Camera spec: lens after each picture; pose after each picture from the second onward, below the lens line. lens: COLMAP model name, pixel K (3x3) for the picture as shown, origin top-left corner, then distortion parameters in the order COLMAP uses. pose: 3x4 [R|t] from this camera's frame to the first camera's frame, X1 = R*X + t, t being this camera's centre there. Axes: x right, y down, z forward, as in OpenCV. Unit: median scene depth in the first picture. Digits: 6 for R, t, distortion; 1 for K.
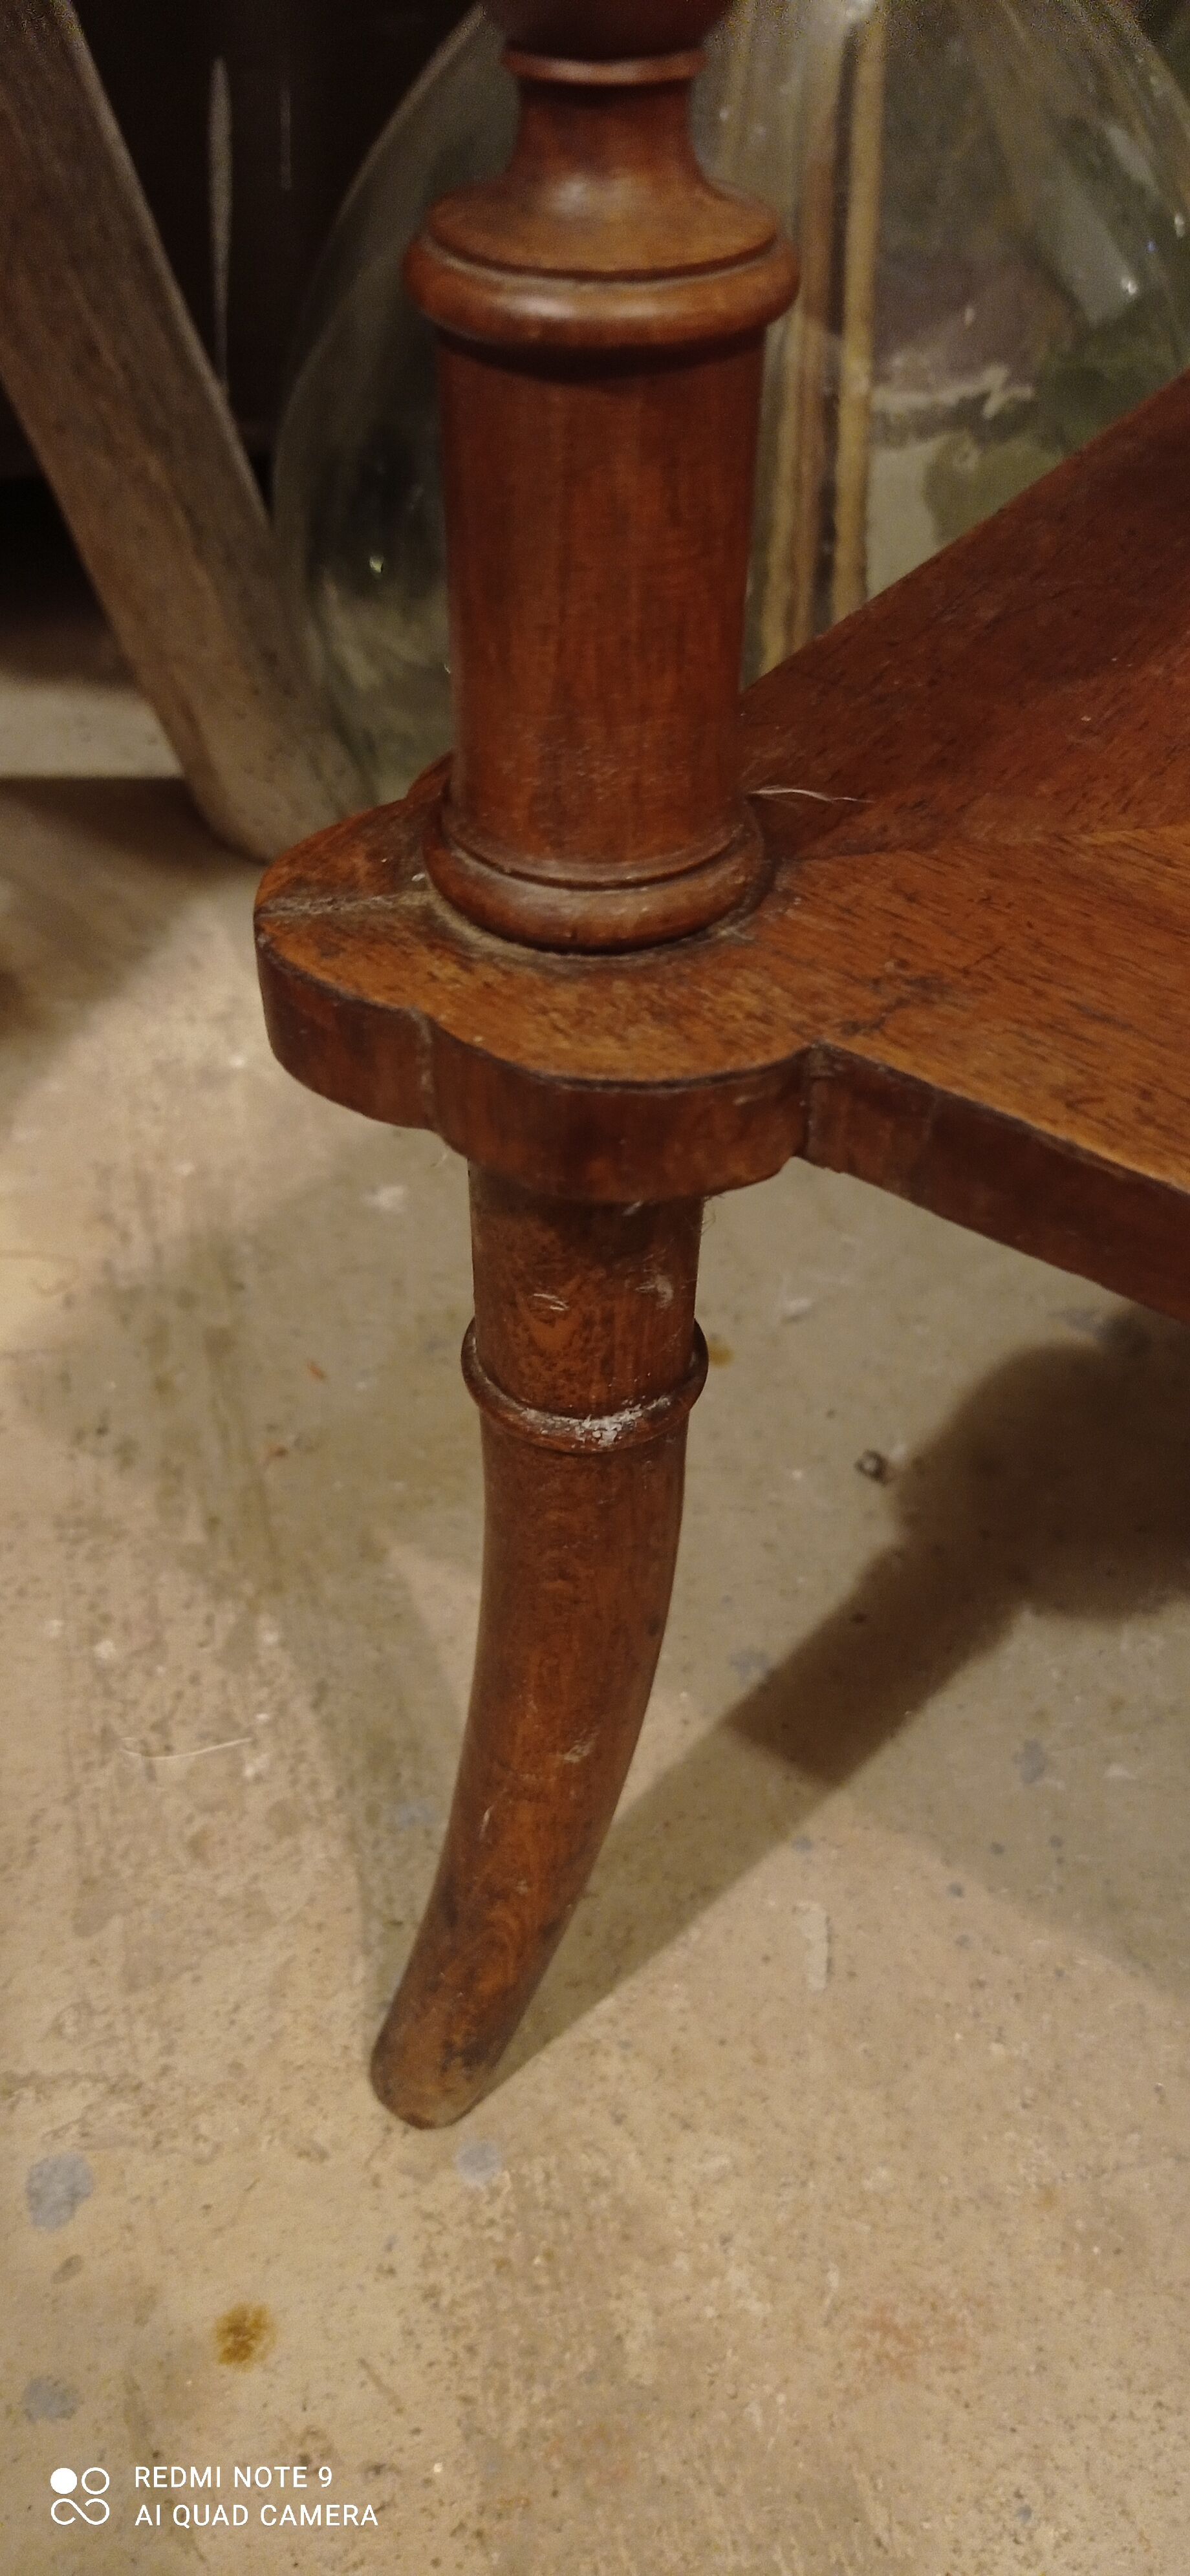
lens RADIAL K [[1970.0, 0, 590.8], [0, 1970.0, 1282.2], [0, 0, 1]] dist [-0.006374, -0.002494]
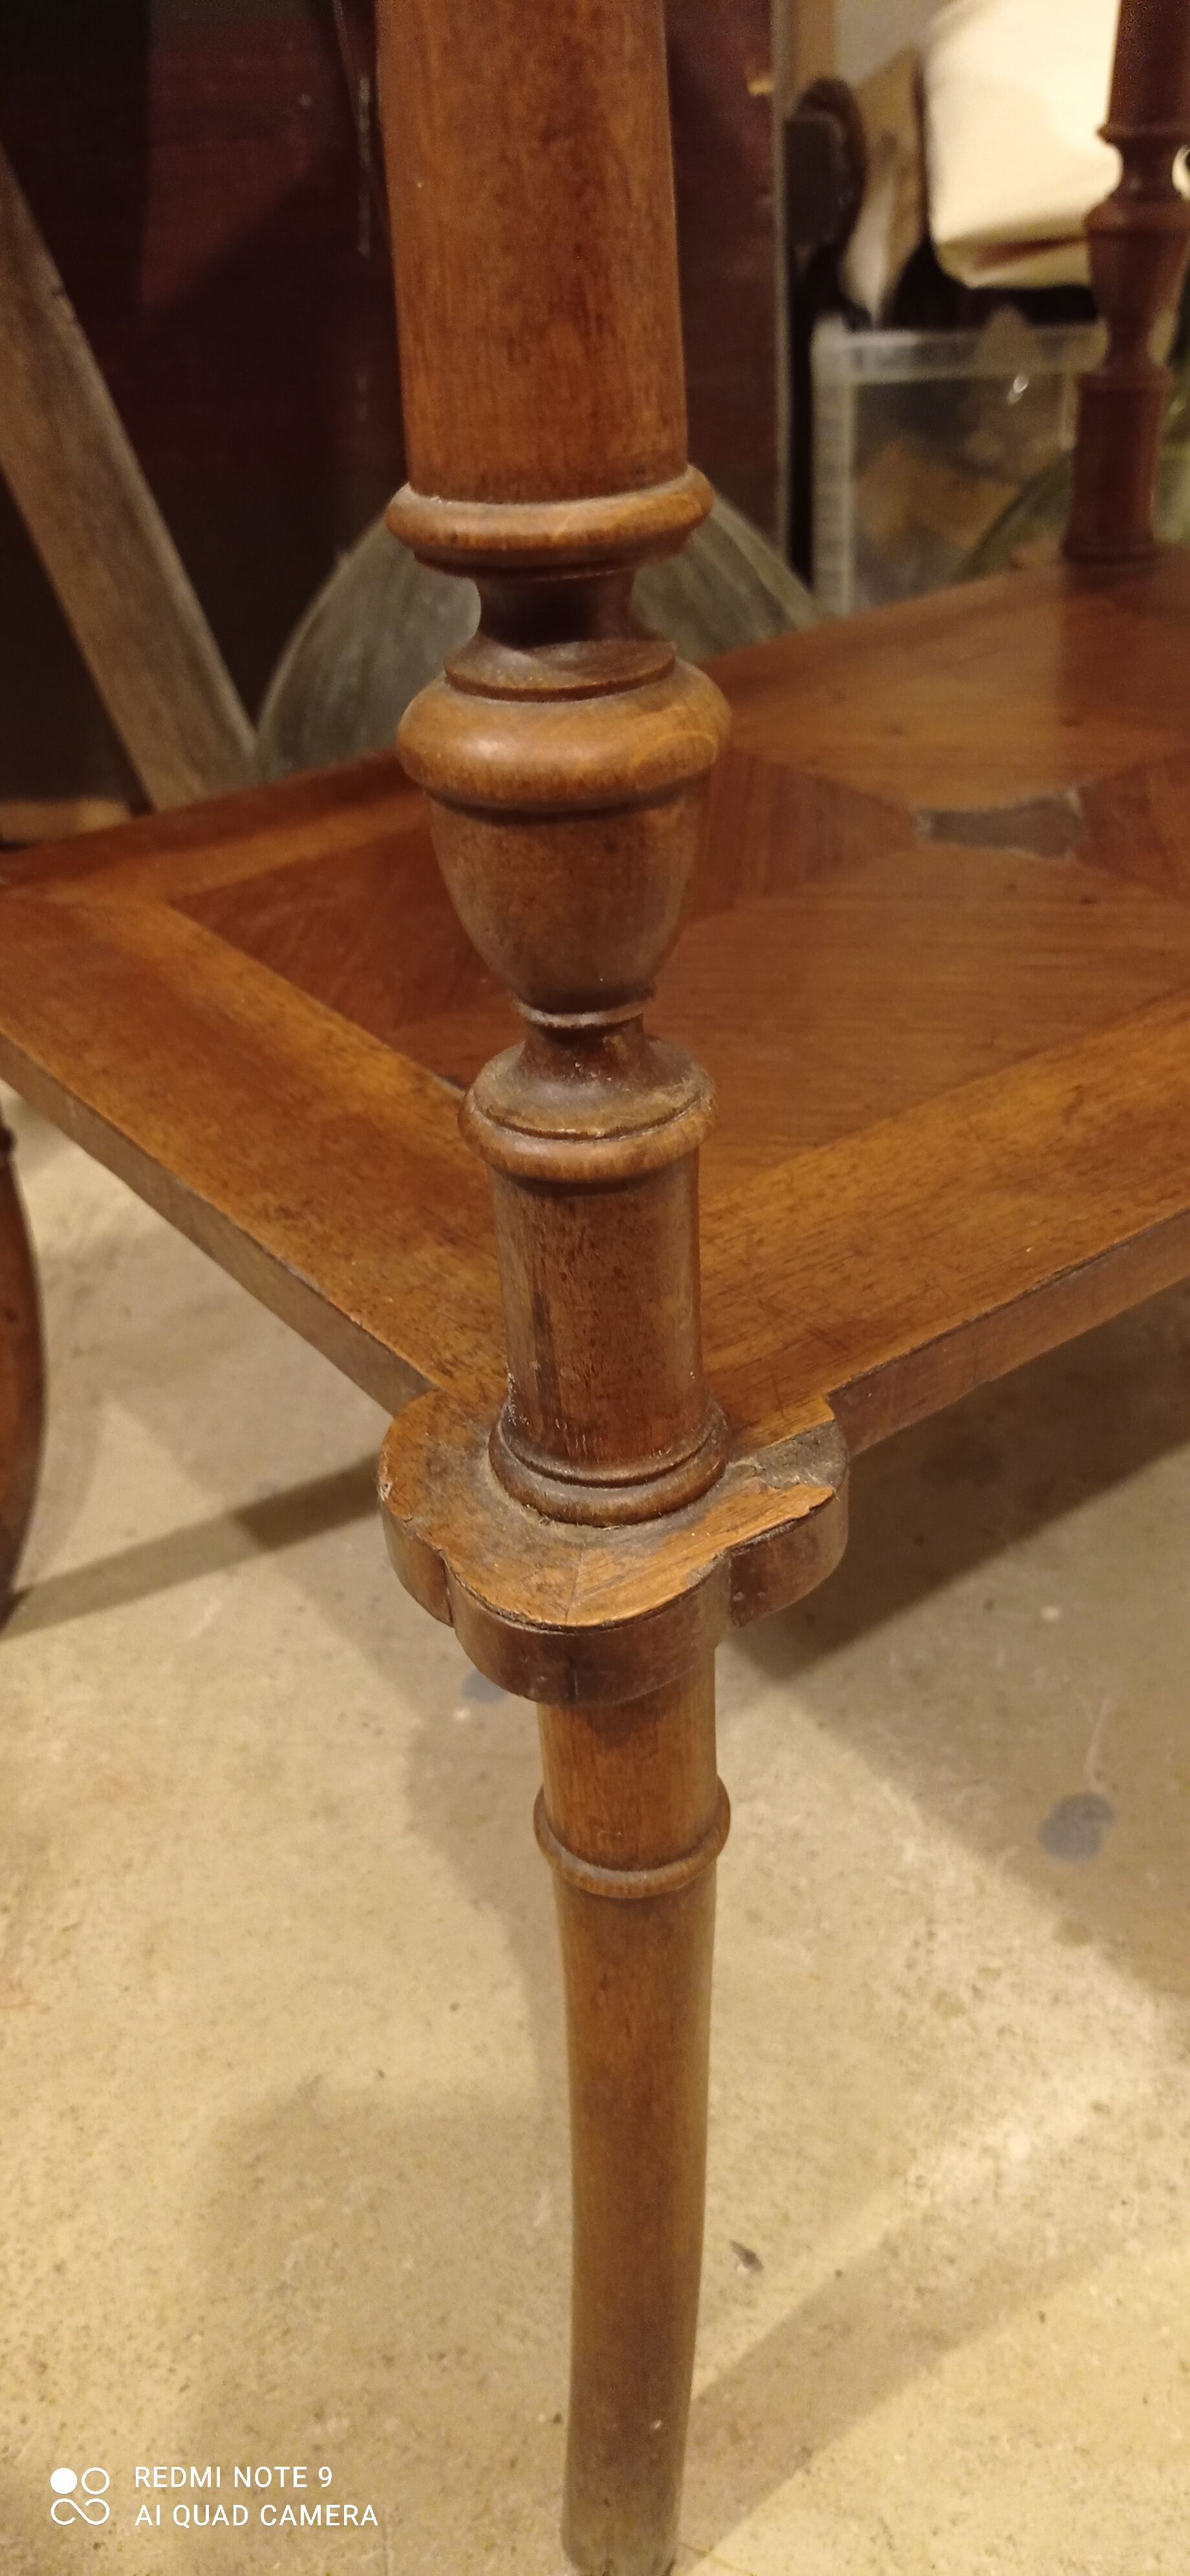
lens RADIAL K [[1970.0, 0, 590.8], [0, 1970.0, 1282.2], [0, 0, 1]] dist [-0.006374, -0.002494]
pose [[0.949348, 0.113981, -0.292824, 0.901021], [-0.163014, 0.975331, -0.148852, 0.260785], [0.268634, 0.189047, 0.944509, -0.548340]]
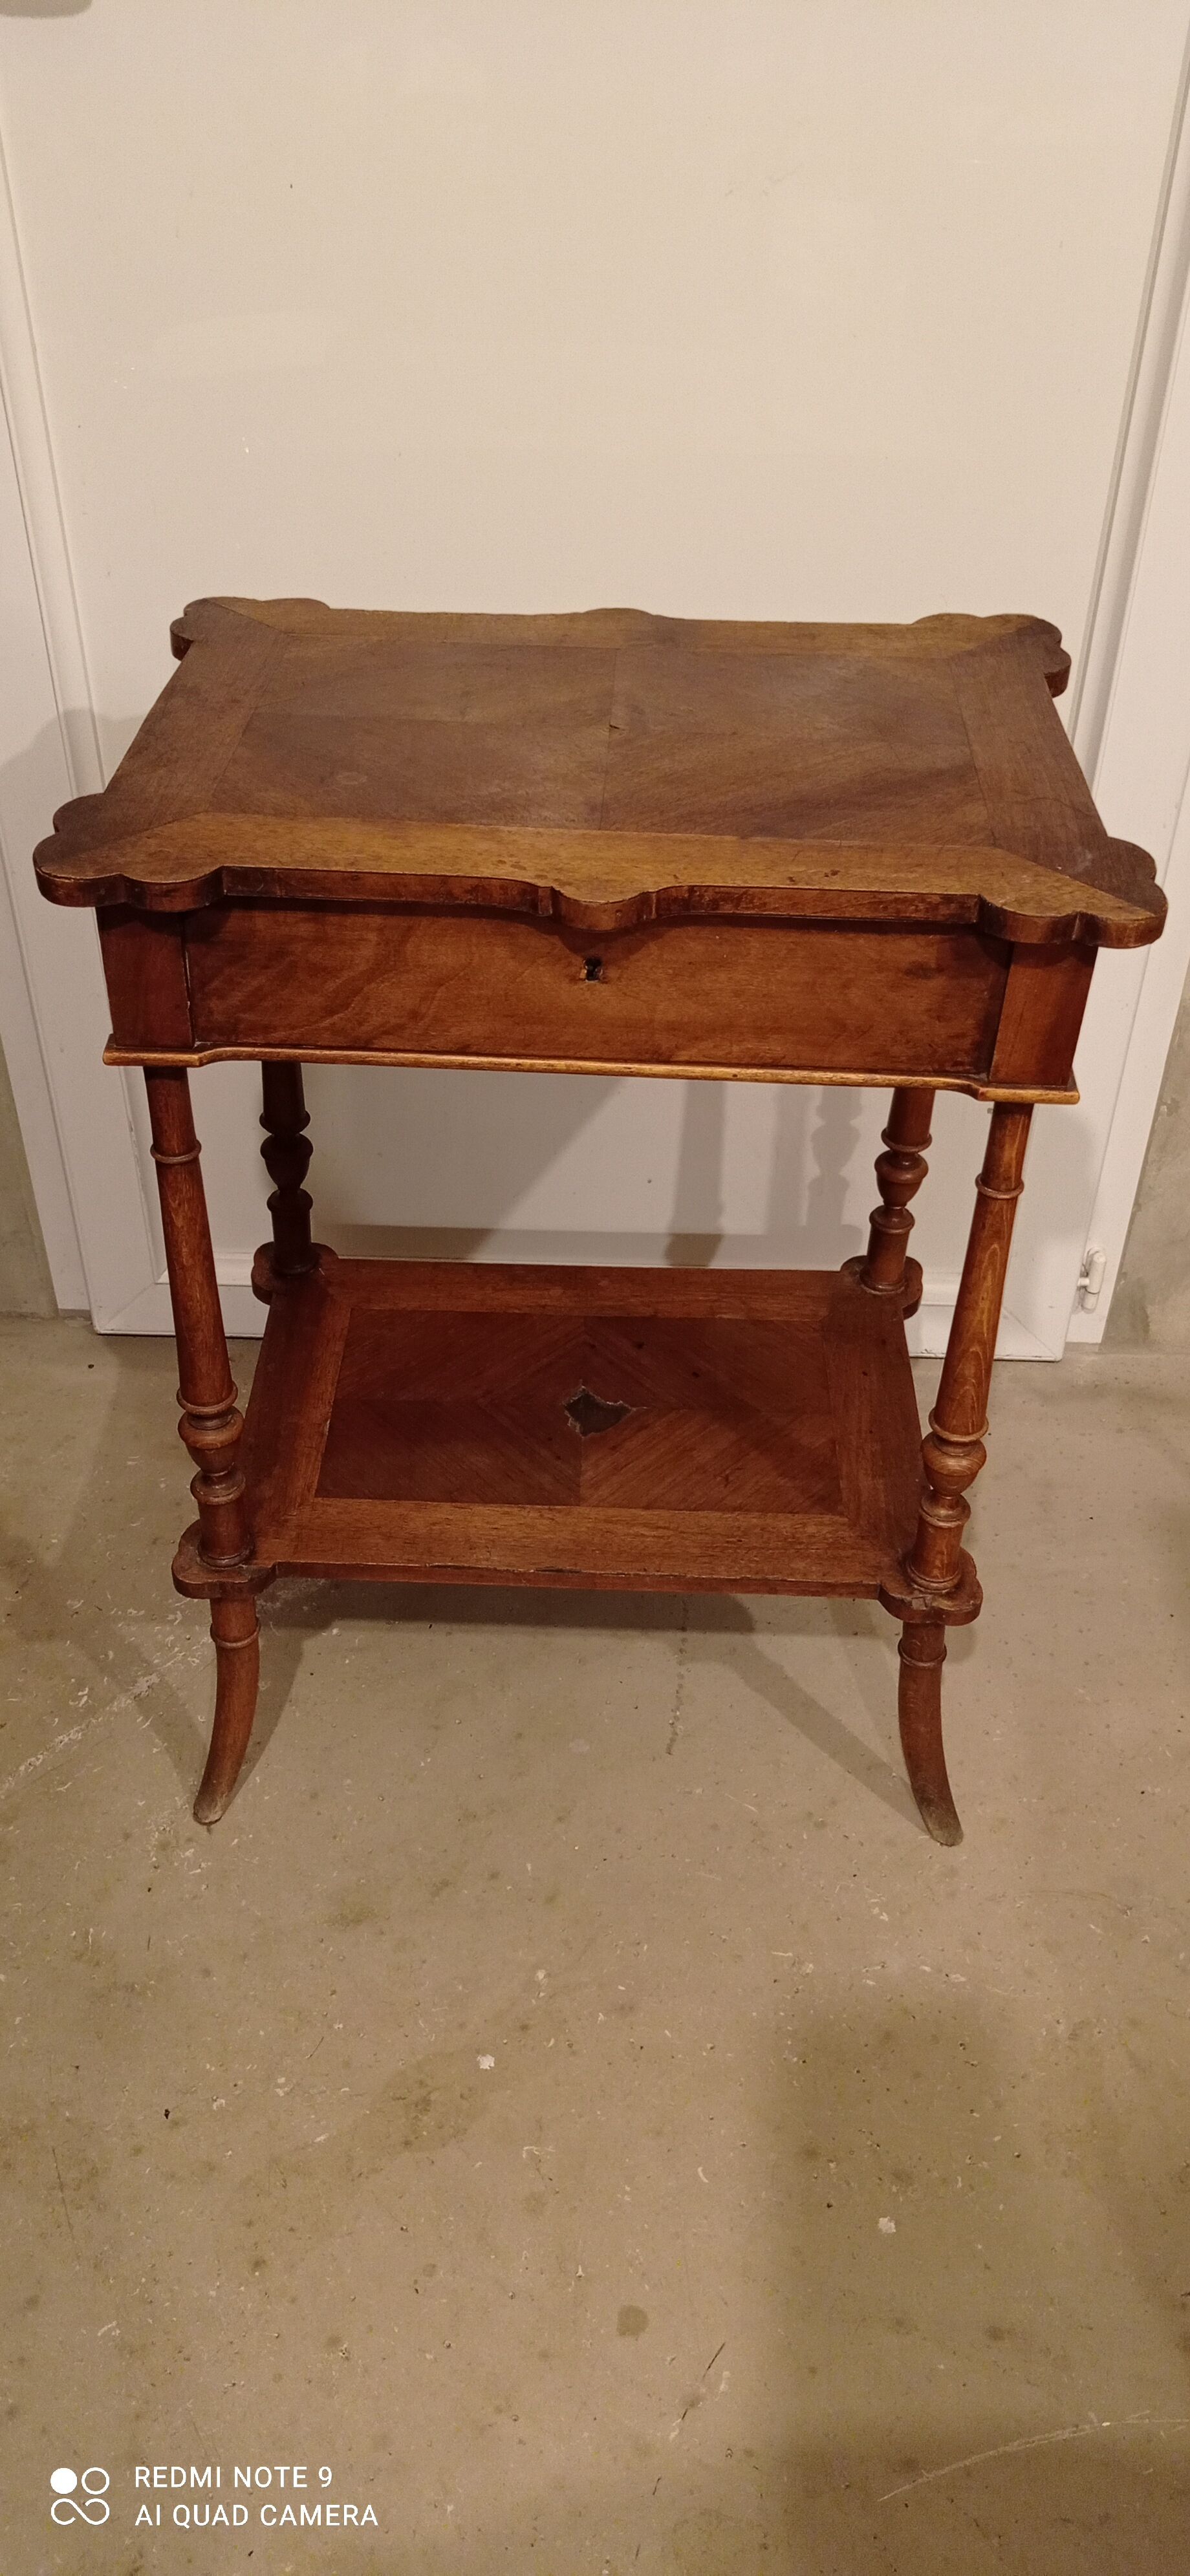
lens RADIAL K [[1913.1, 0, 595.0], [0, 1913.1, 1288.0], [0, 0, 1]] dist [0.038771, -0.000373]
pose [[0.565590, 0.511013, -0.647281, 3.016888], [-0.576660, 0.806158, 0.132560, -0.991412], [0.589551, 0.298287, 0.750636, -2.089223]]
